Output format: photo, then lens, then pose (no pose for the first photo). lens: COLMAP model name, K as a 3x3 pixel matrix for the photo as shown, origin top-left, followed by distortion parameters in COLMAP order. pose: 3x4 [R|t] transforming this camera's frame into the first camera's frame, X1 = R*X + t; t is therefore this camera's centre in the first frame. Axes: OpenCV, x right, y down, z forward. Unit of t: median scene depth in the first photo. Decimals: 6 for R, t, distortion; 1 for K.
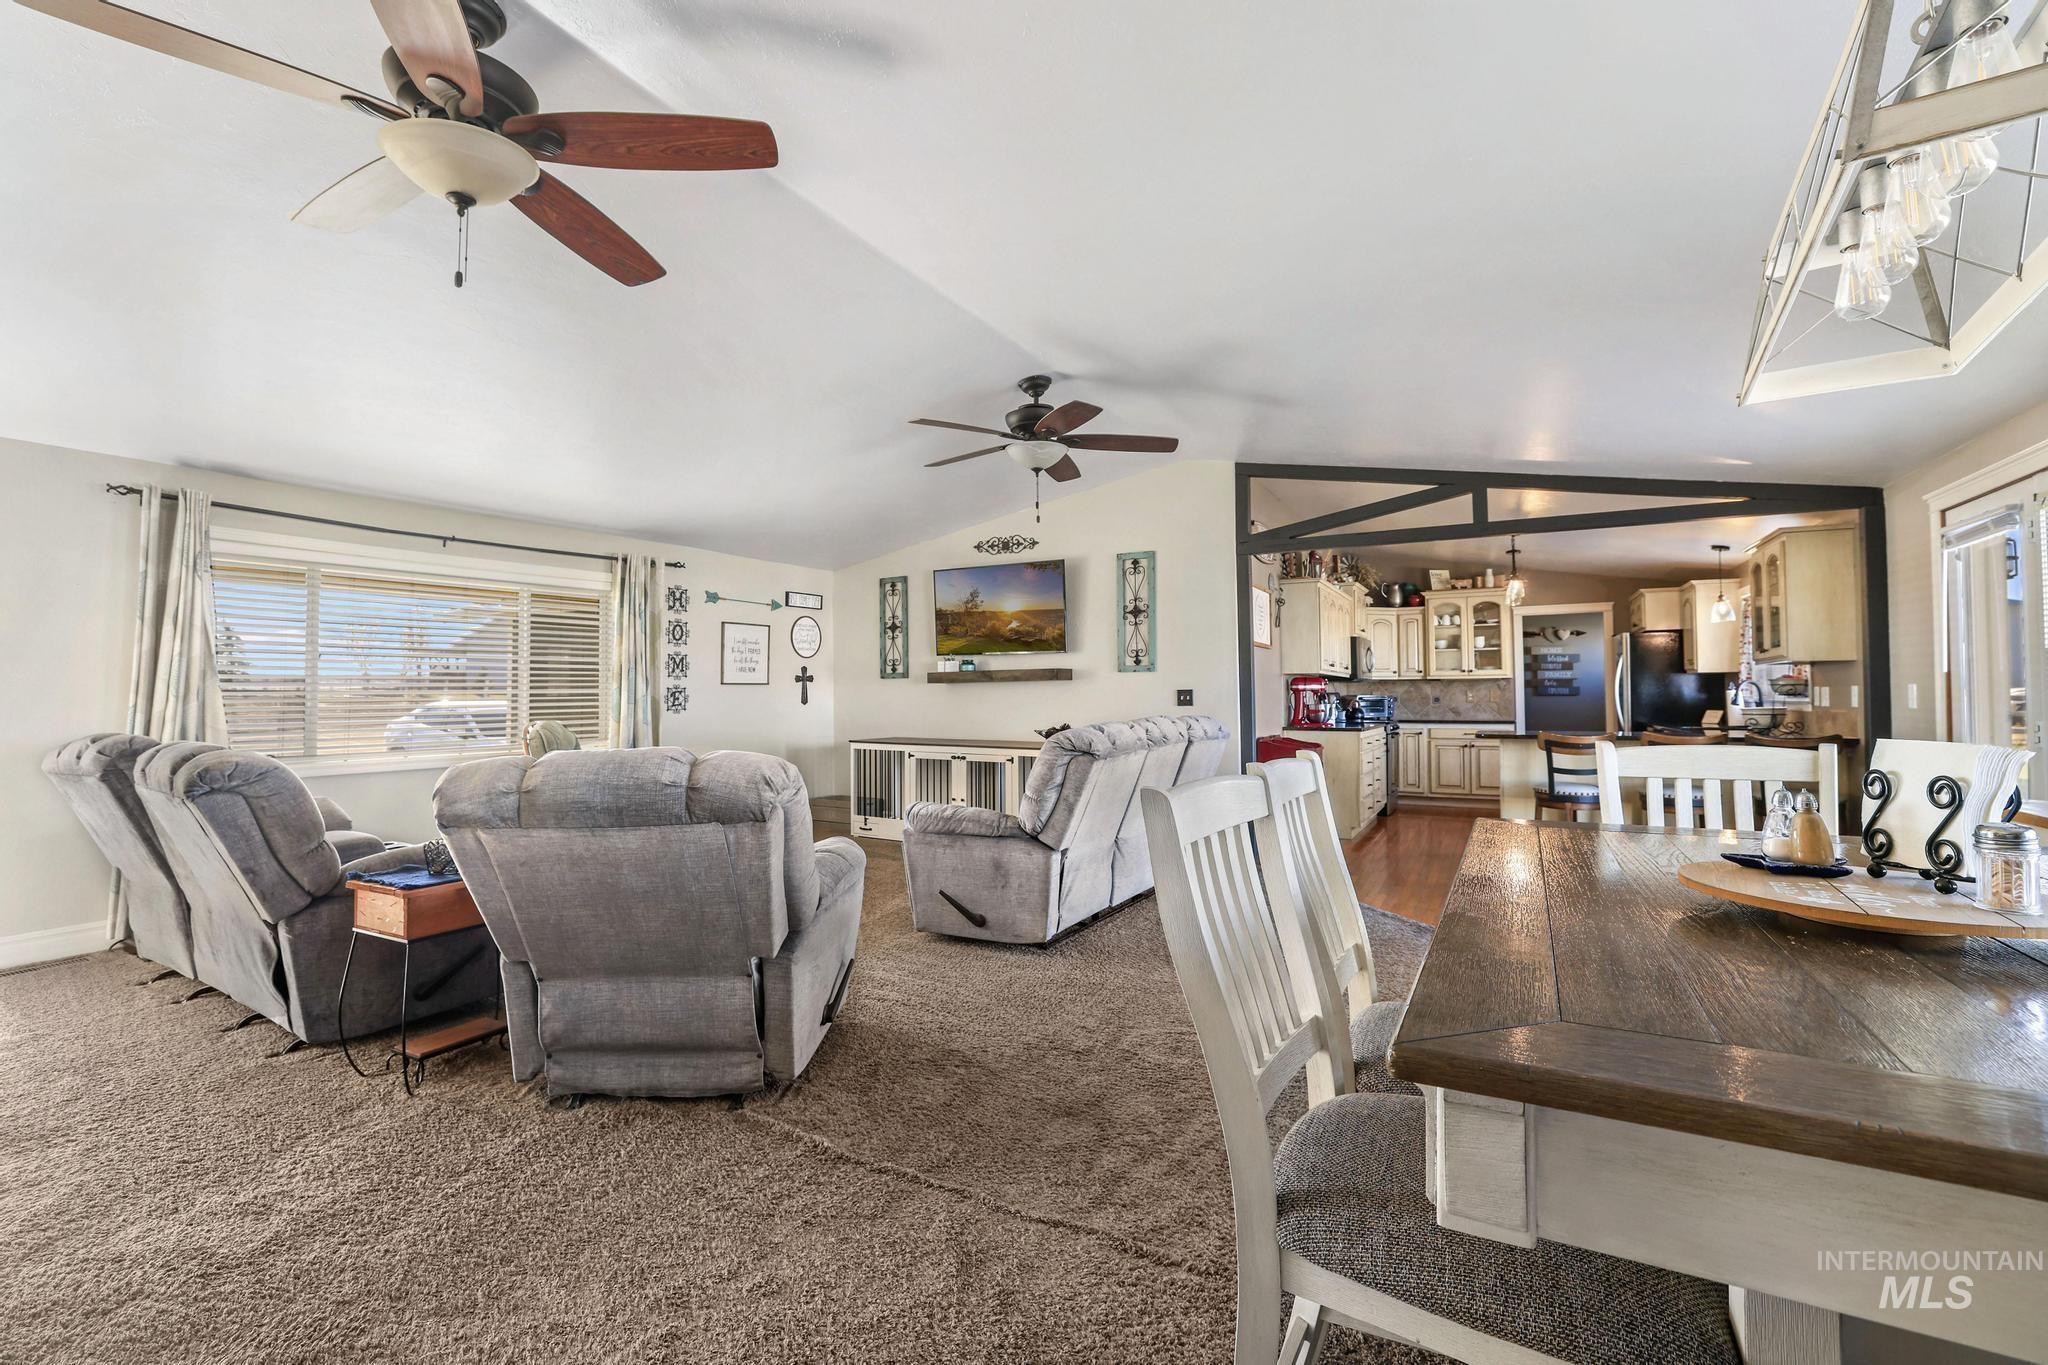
lens RADIAL K [[874.5, 0, 1024.0], [0, 874.5, 682.5], [0, 0, 1]] dist [-0.001464, -0.000212]
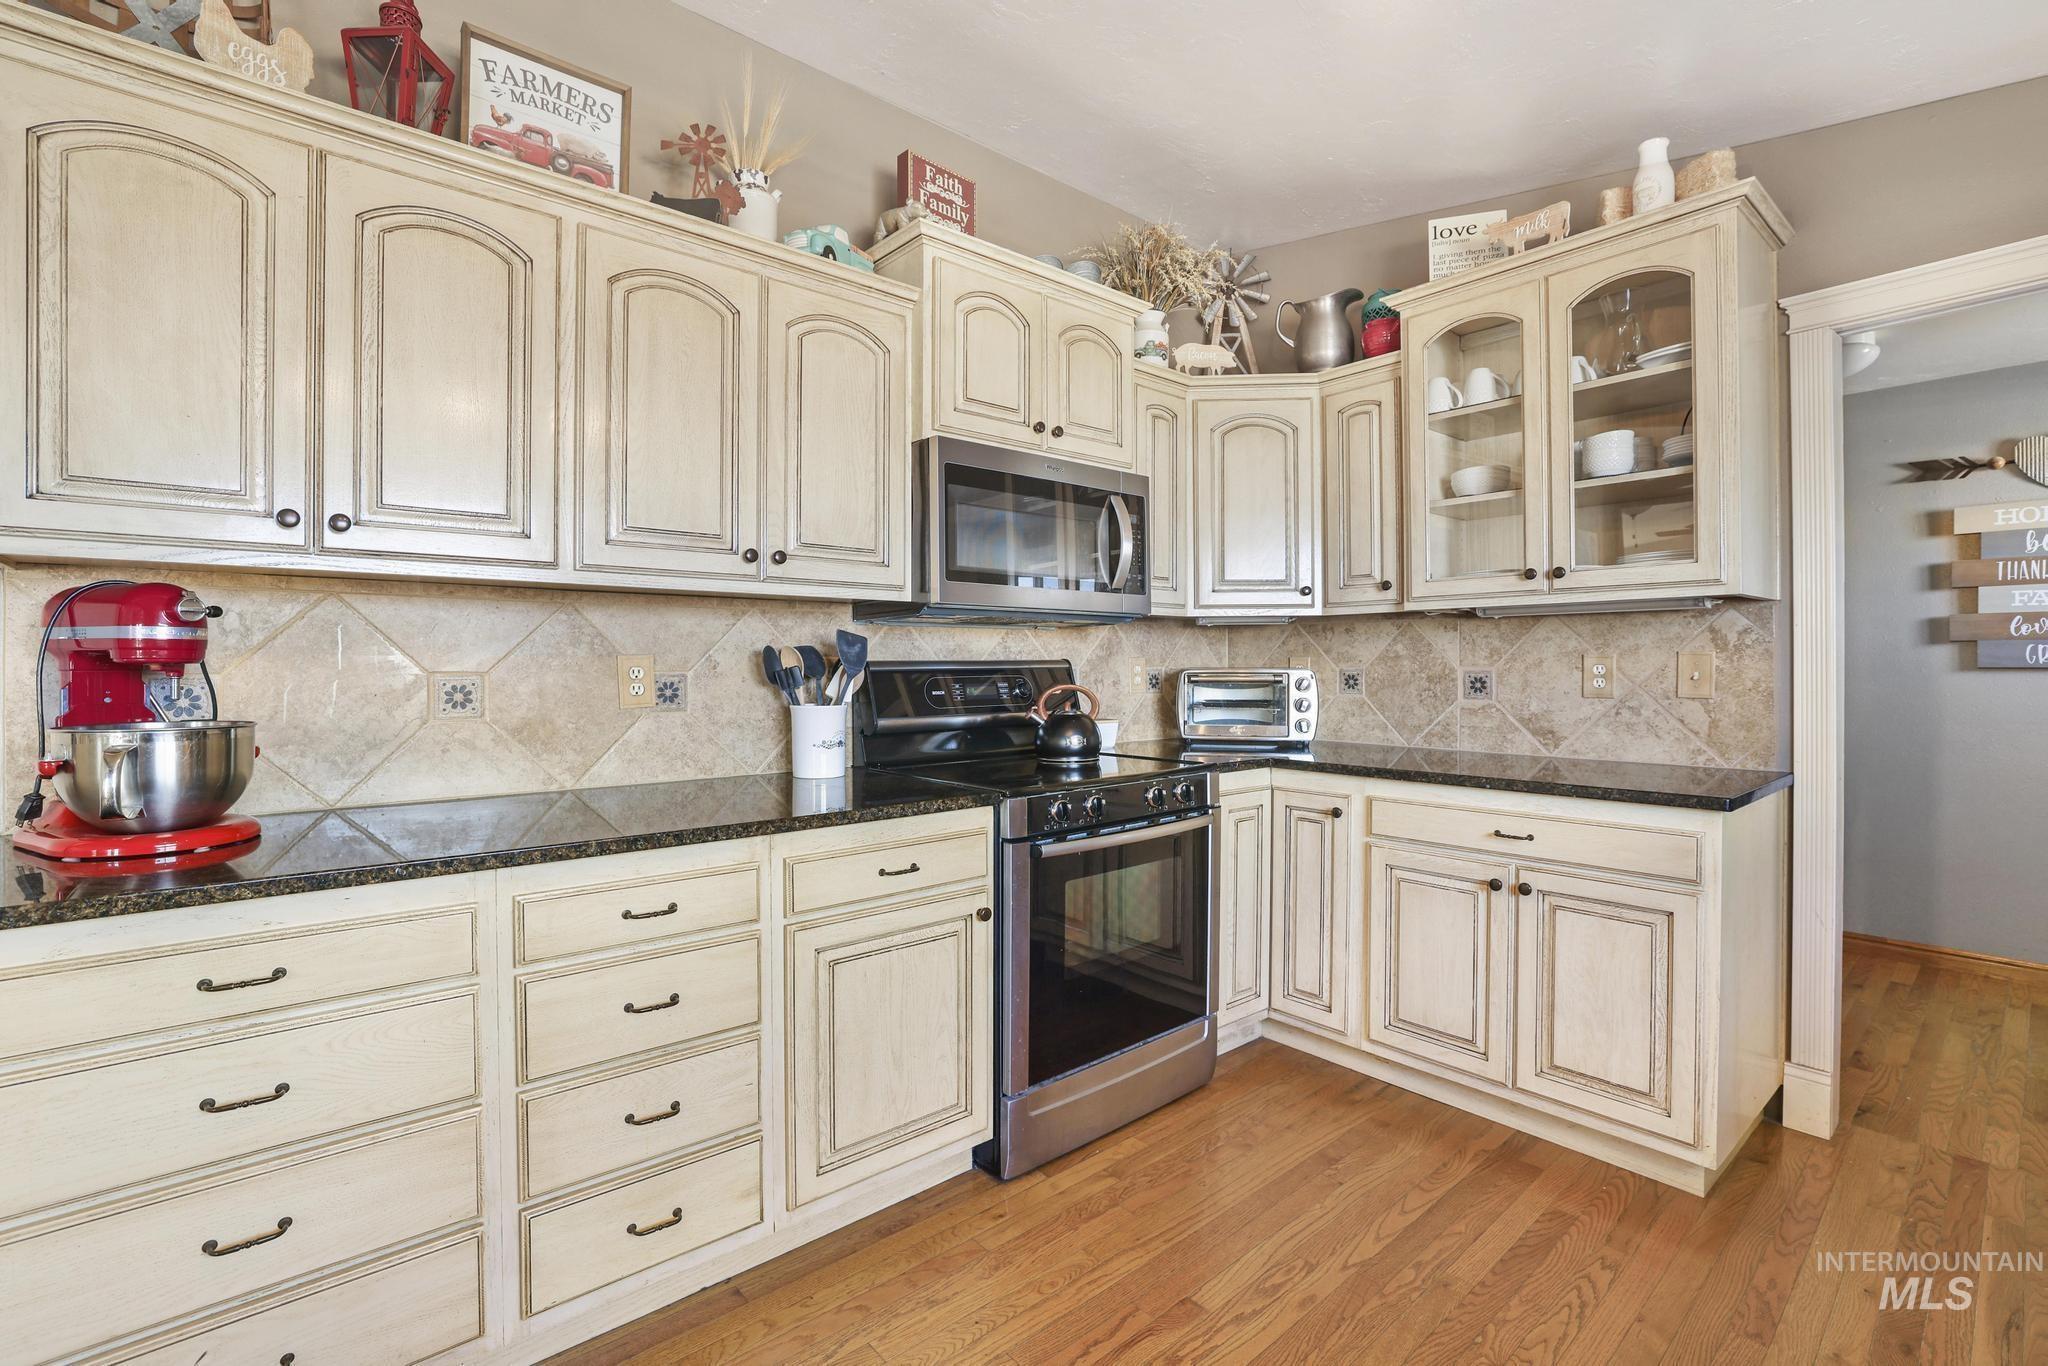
lens RADIAL K [[917.2, 0, 1024.0], [0, 917.2, 683.0], [0, 0, 1]] dist [-0.000903, -0.000010]
pose [[0.941380, 0.003130, -0.337334, 0.445976], [0.006306, 0.999619, 0.026871, 0.010281], [0.337290, -0.027423, 0.941001, 0.686623]]
